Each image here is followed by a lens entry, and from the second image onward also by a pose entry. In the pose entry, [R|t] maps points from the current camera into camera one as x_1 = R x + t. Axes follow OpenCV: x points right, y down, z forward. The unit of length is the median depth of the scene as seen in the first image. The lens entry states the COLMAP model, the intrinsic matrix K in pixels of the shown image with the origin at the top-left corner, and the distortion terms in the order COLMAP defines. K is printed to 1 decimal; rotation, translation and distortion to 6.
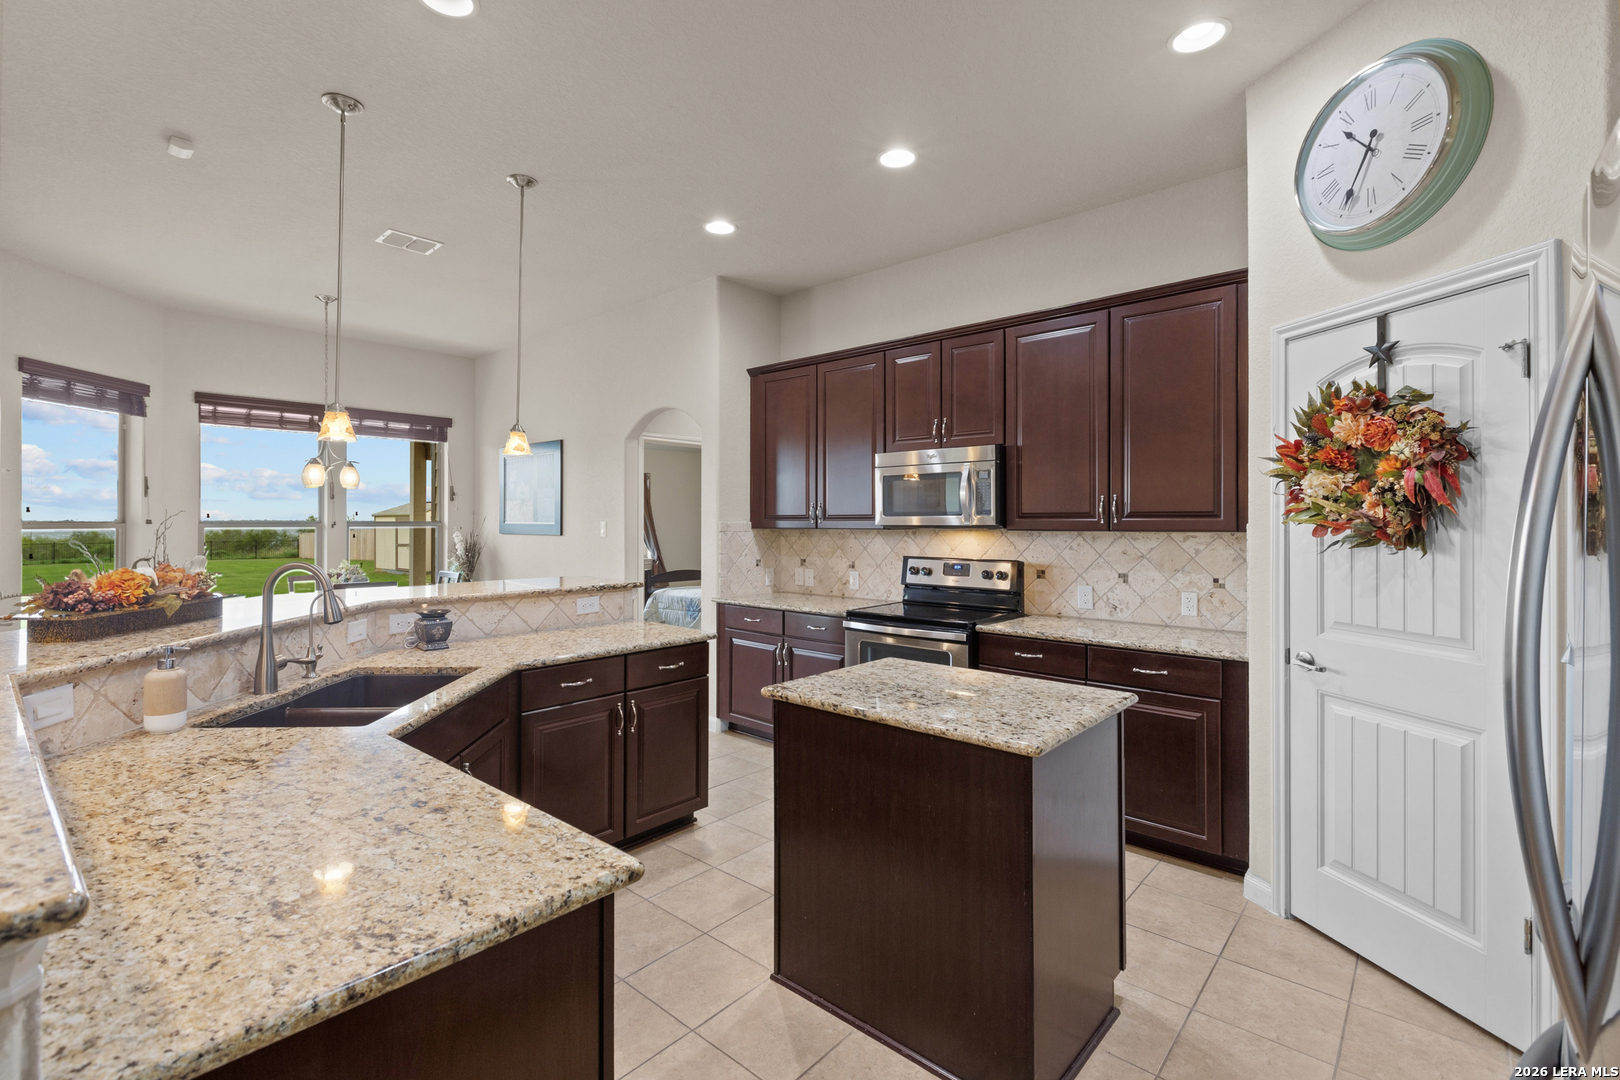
lens RADIAL K [[731.0, 0, 796.9], [0, 731.0, 525.0], [0, 0, 1]] dist [0.002152, -0.000539]
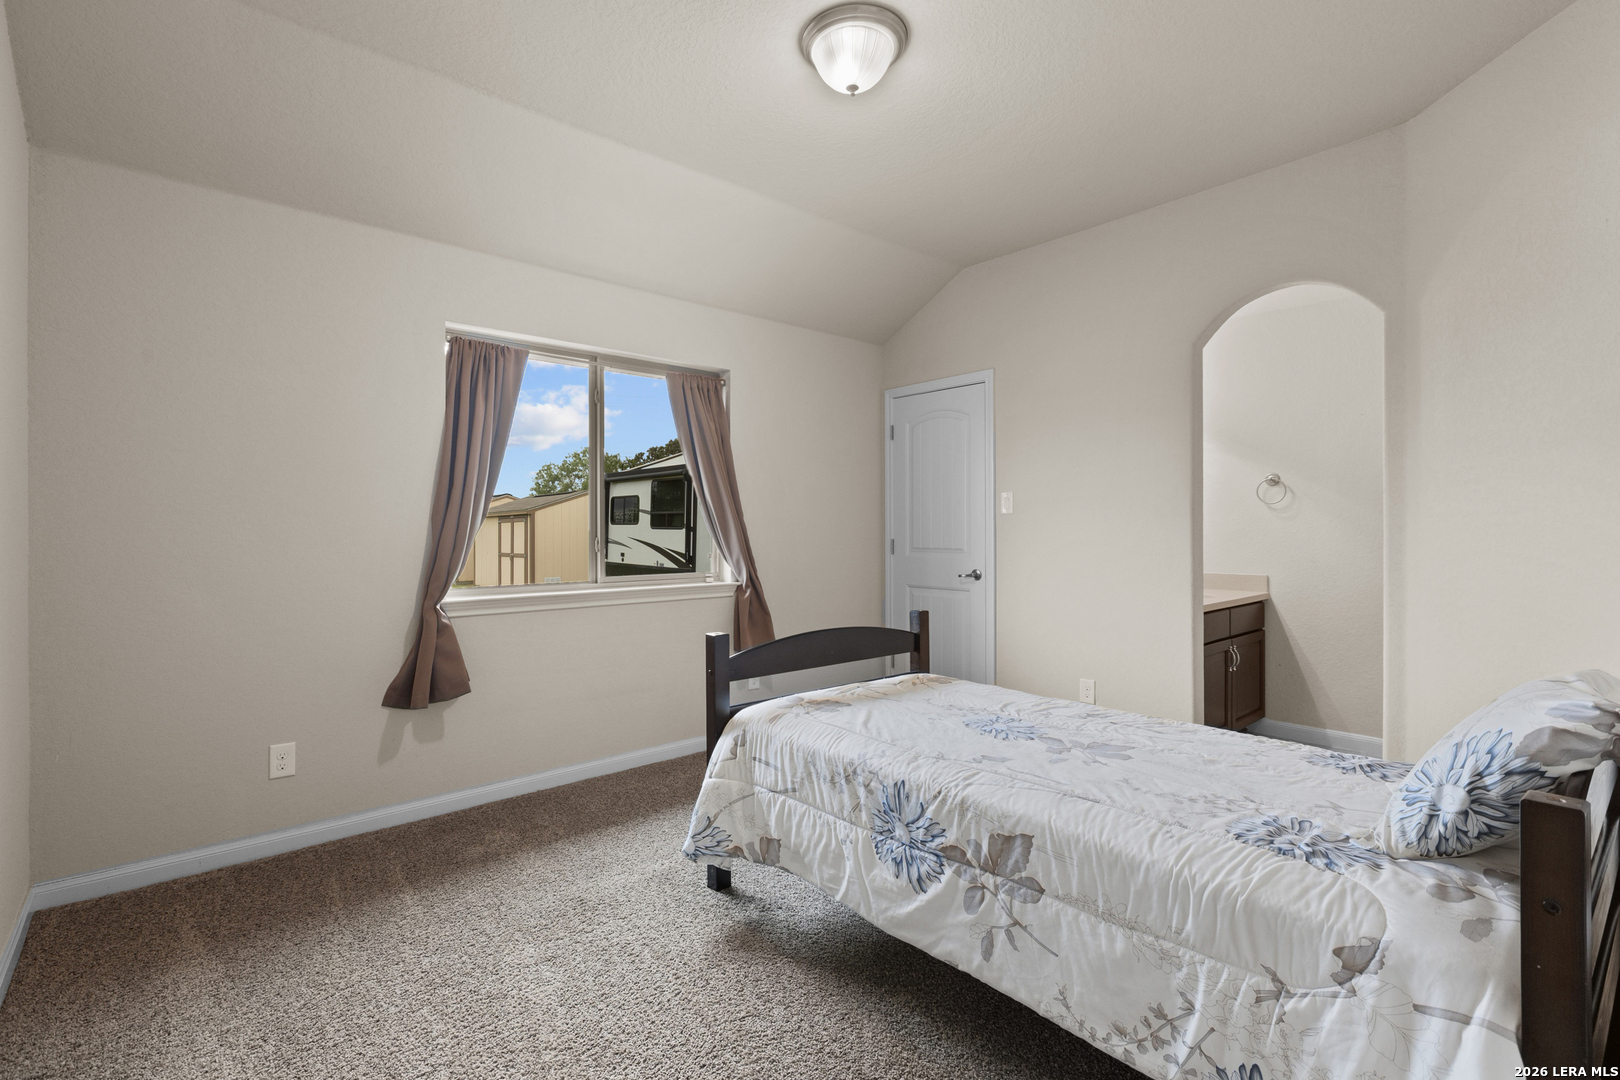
lens RADIAL K [[731.0, 0, 804.5], [0, 731.0, 535.7], [0, 0, 1]] dist [0.002152, -0.000539]
pose [[0.994158, -0.005319, -0.107803, -0.135044], [0.005694, 0.999979, 0.003179, 0.021051], [0.107784, -0.003775, 0.994167, 0.700458]]
